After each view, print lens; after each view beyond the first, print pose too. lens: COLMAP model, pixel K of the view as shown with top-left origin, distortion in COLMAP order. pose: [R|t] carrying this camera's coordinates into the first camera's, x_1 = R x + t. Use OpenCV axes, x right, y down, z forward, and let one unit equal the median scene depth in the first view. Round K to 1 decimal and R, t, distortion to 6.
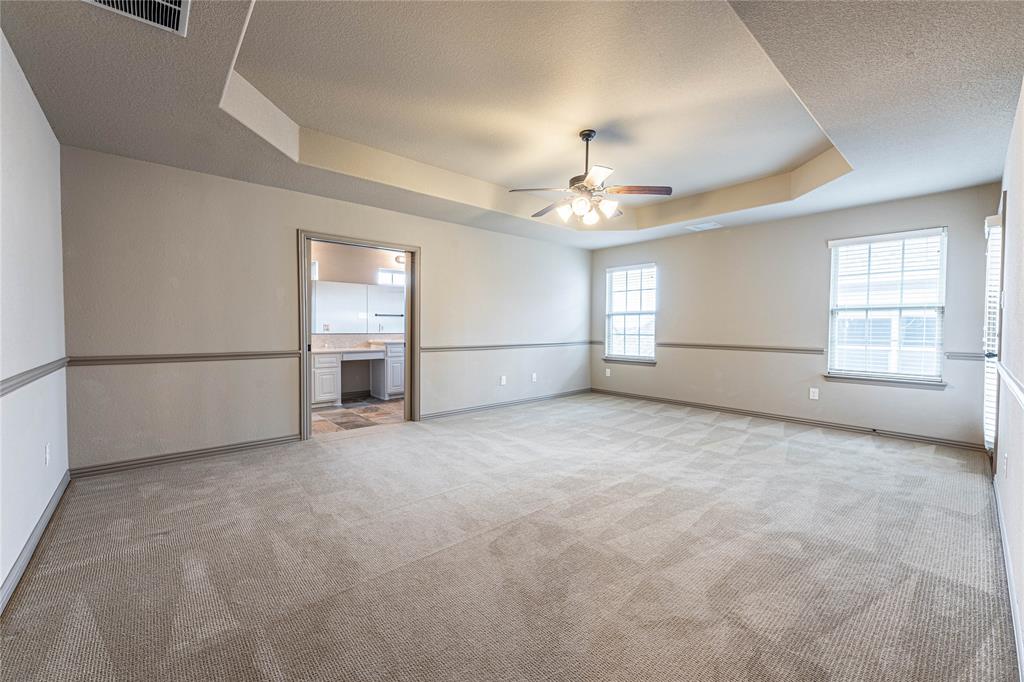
lens RADIAL K [[407.6, 0, 508.5], [0, 407.6, 338.1], [0, 0, 1]] dist [0.000164, -0.000093]
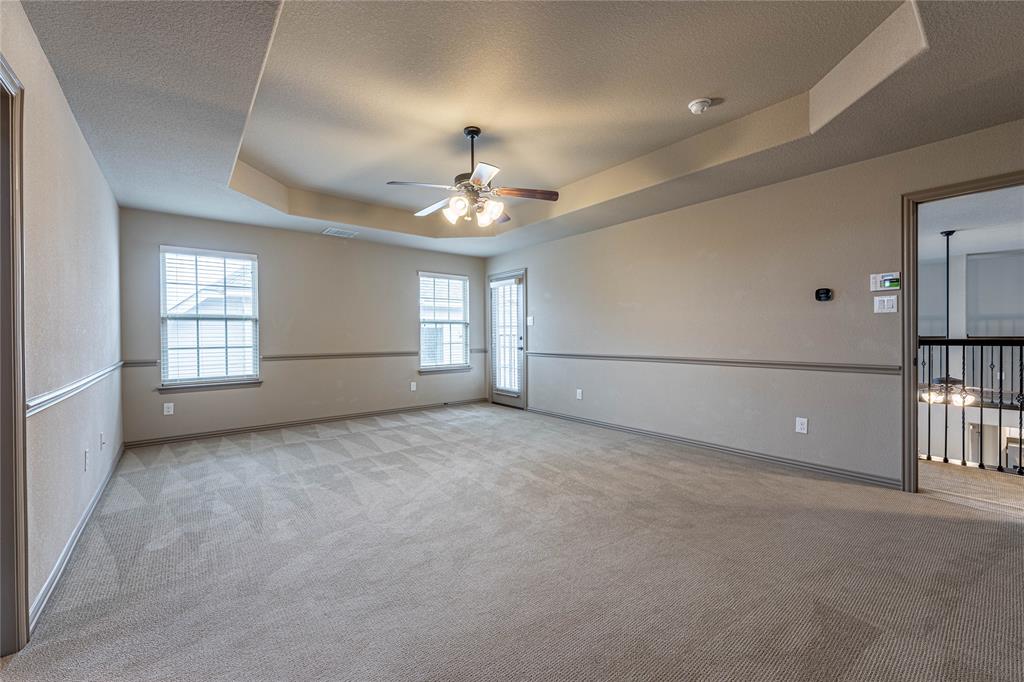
lens RADIAL K [[407.5, 0, 509.8], [0, 407.5, 338.0], [0, 0, 1]] dist [0.011962, -0.000028]
pose [[0.037411, -0.010169, 0.999248, -0.690552], [0.032145, 0.999443, 0.008968, -0.026046], [-0.998783, 0.031785, 0.037717, 0.817989]]
